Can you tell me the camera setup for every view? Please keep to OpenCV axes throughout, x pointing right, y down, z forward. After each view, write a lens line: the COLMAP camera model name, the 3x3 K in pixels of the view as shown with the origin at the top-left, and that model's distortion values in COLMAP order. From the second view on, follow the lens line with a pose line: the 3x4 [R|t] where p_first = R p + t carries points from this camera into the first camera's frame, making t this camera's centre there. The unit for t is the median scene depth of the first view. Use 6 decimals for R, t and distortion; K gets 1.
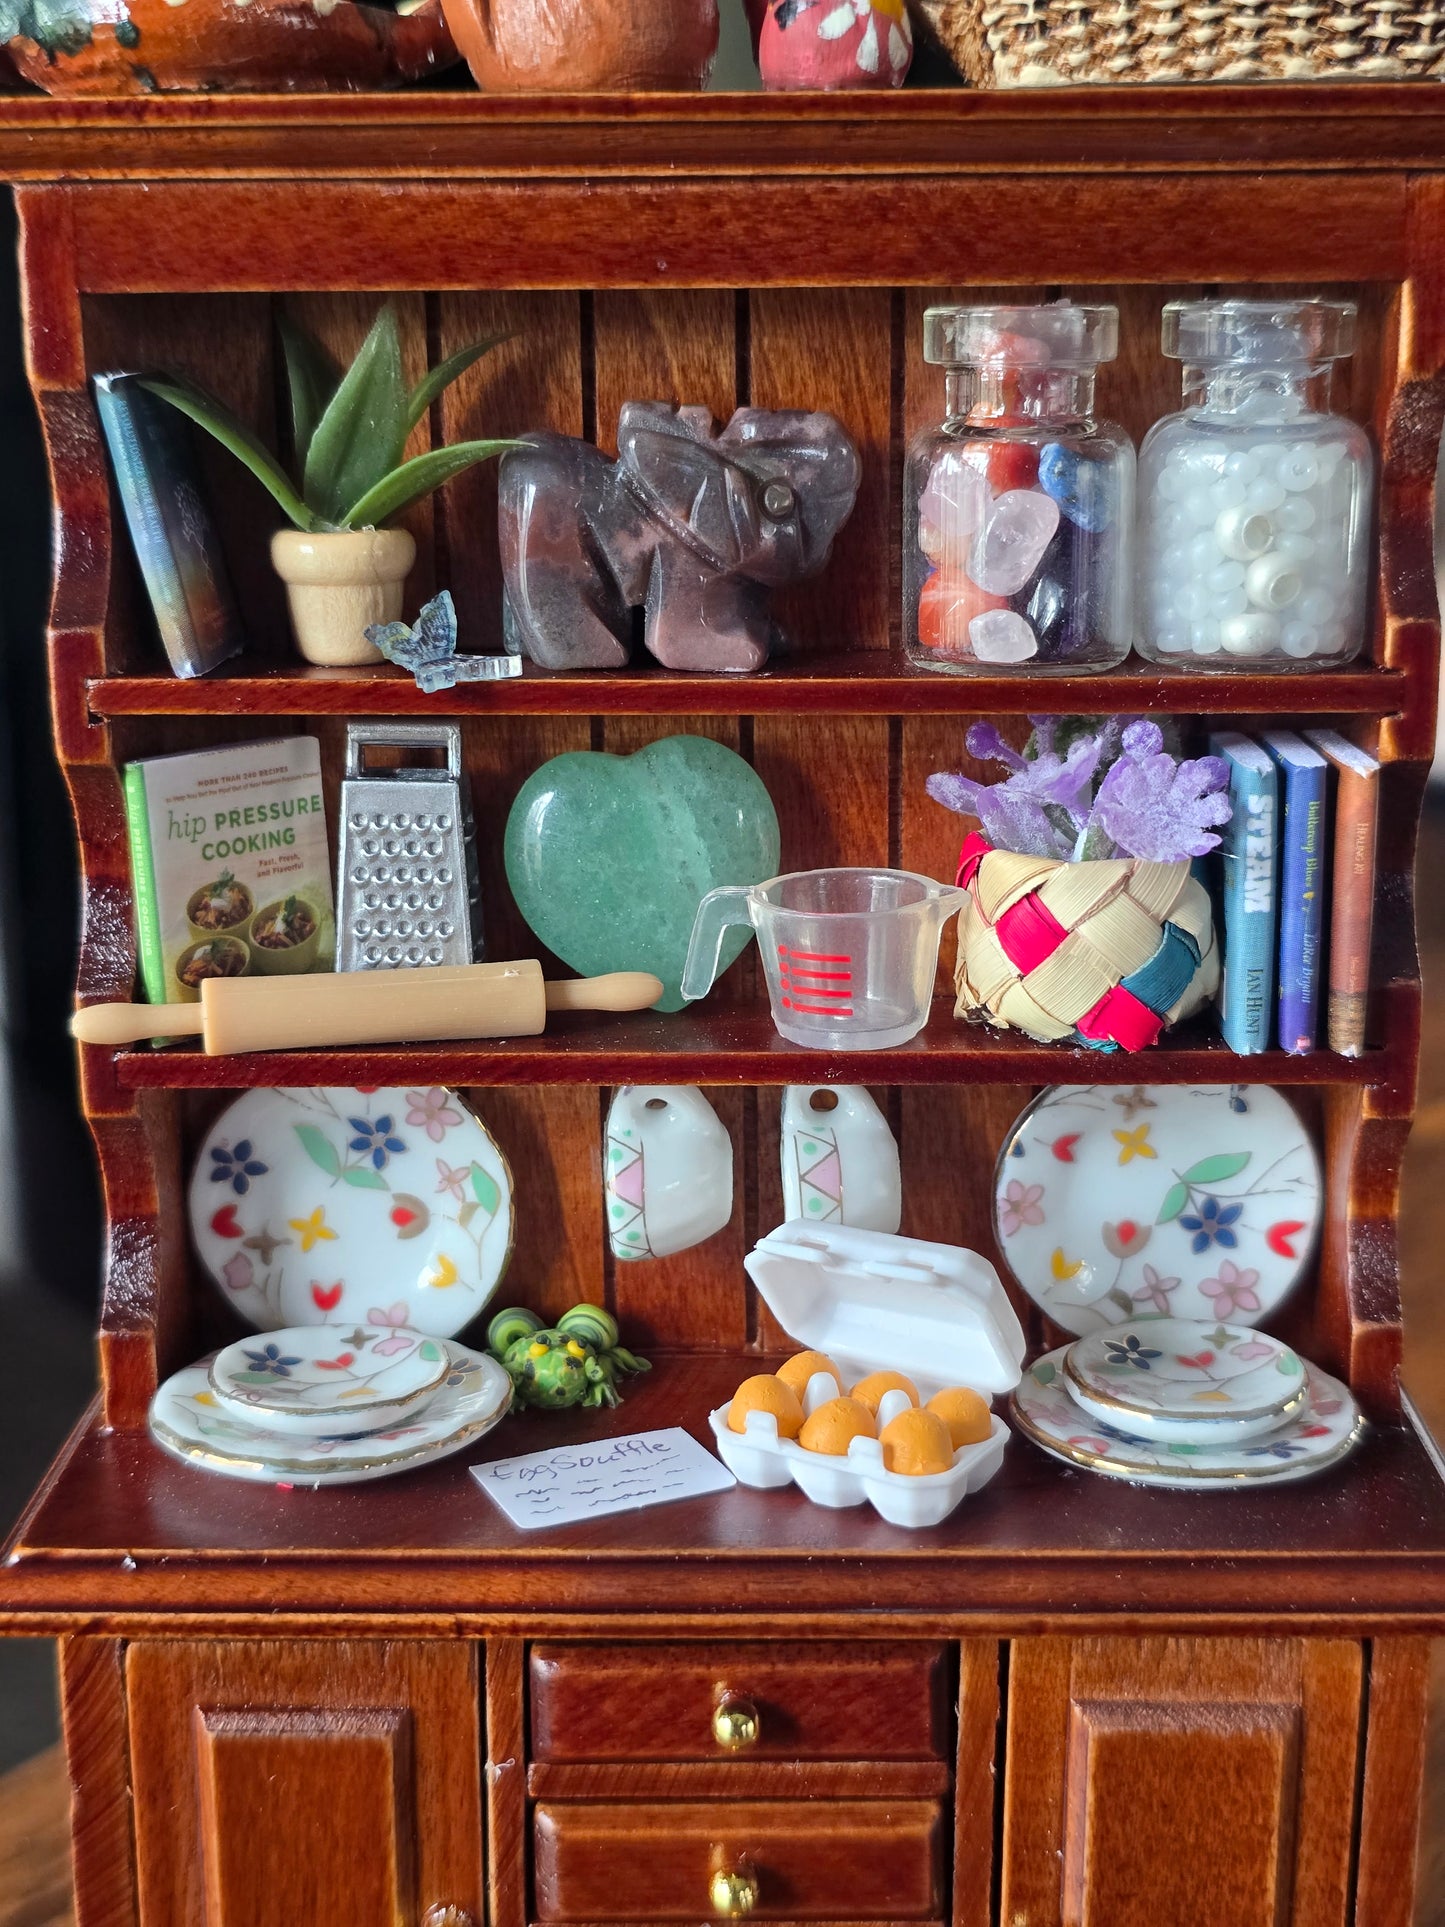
lens RADIAL K [[2634.6, 0, 727.0], [0, 2634.6, 943.9], [0, 0, 1]] dist [0.124556, -0.606929]
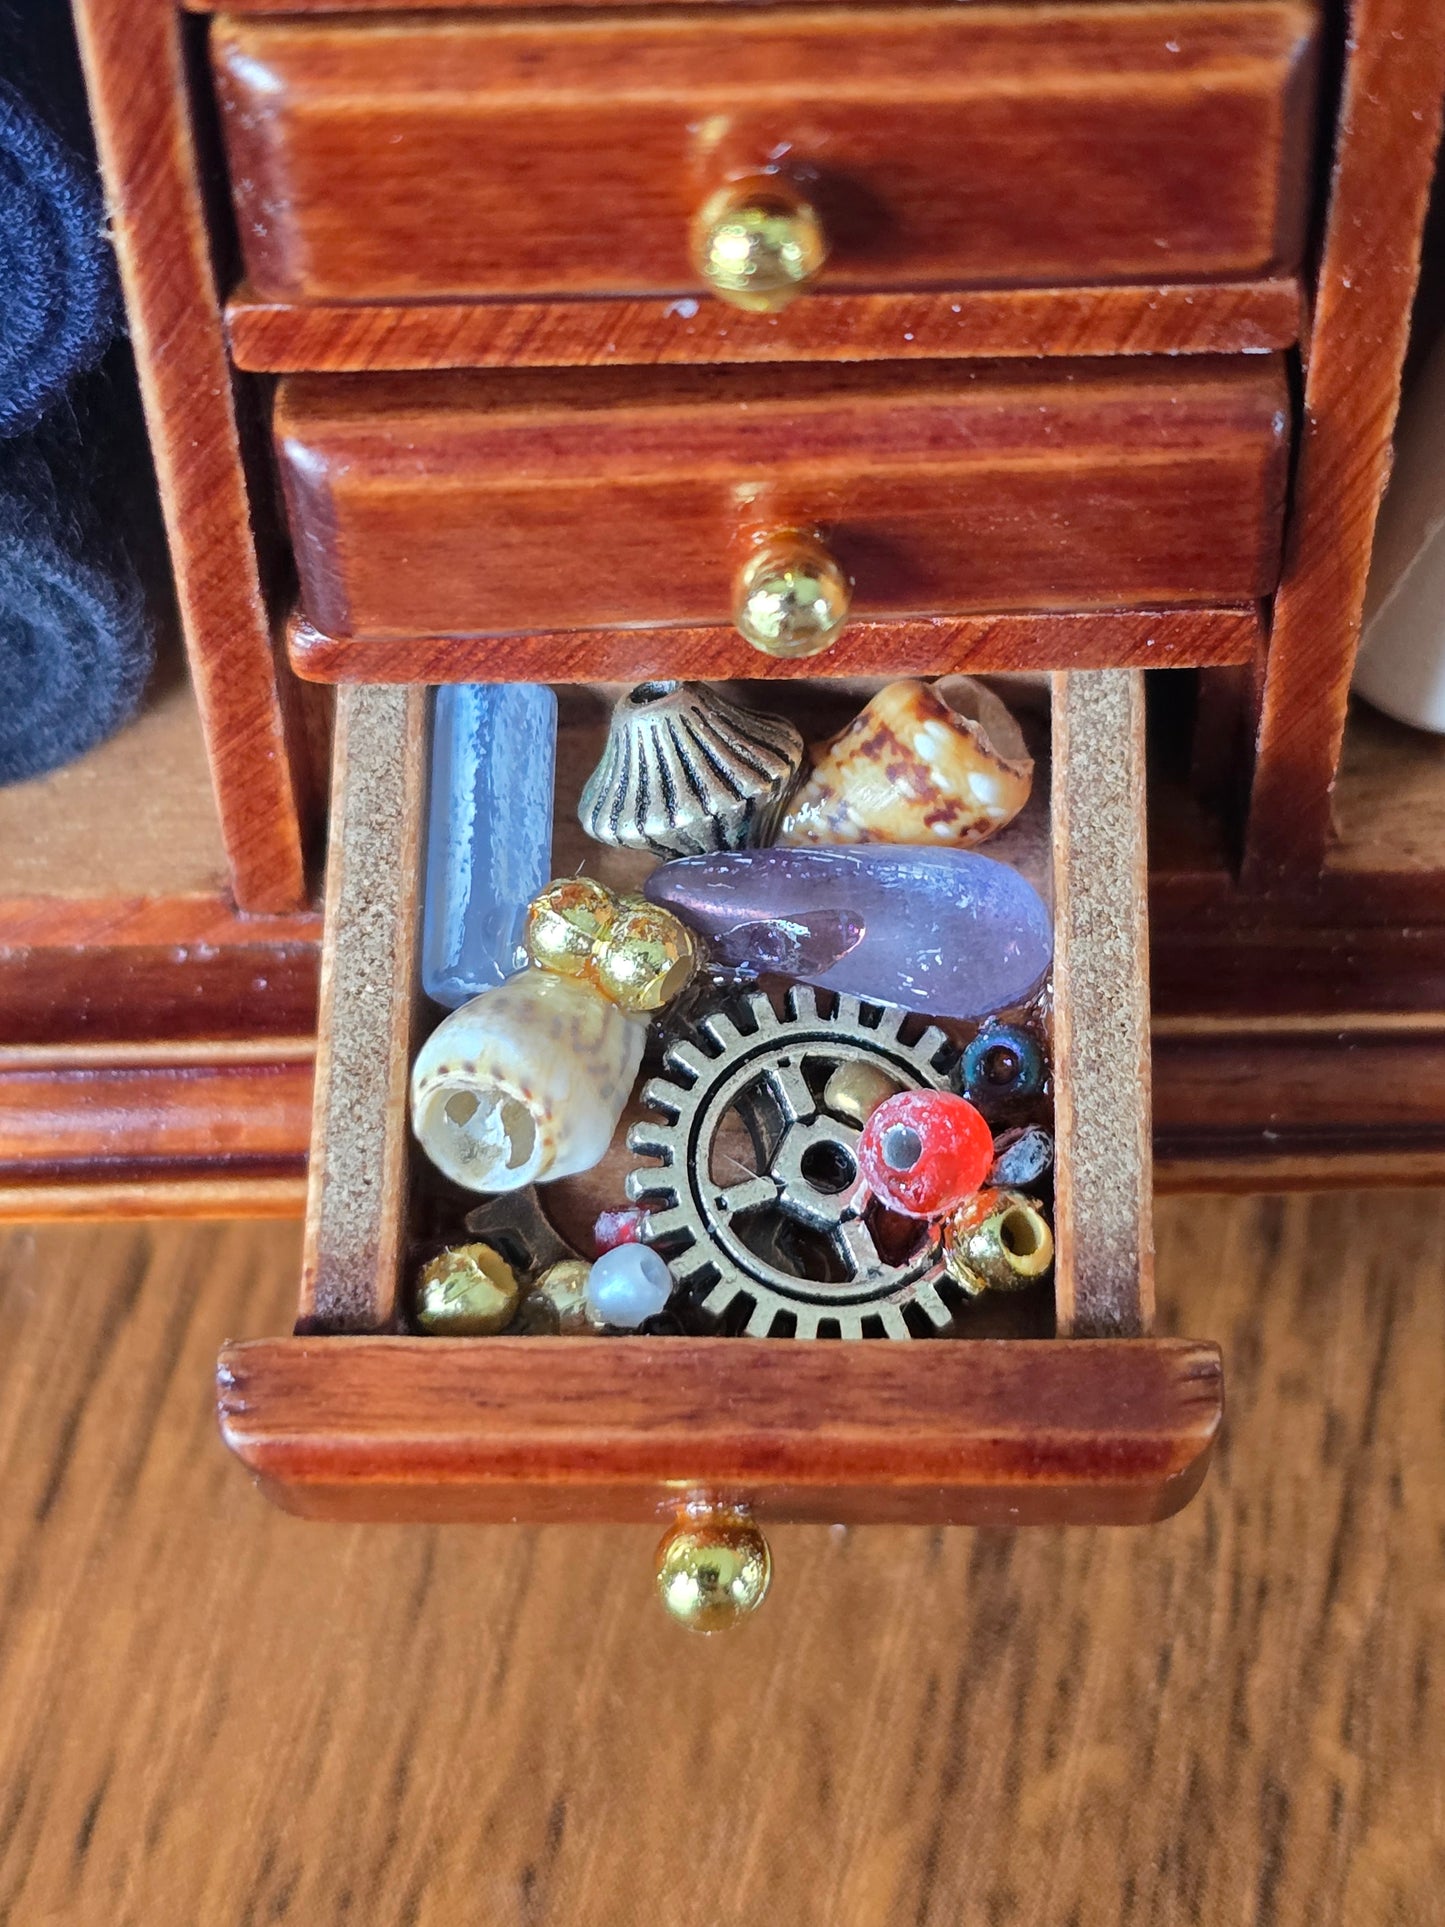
lens RADIAL K [[4190.8, 0, 789.1], [0, 4190.8, 963.1], [0, 0, 1]] dist [0.085915, -0.090018]
pose [[0.999704, -0.022381, 0.009559, -0.000698], [0.011706, 0.786575, 0.617384, 0.067583], [-0.021336, -0.617089, 0.786604, 0.461606]]
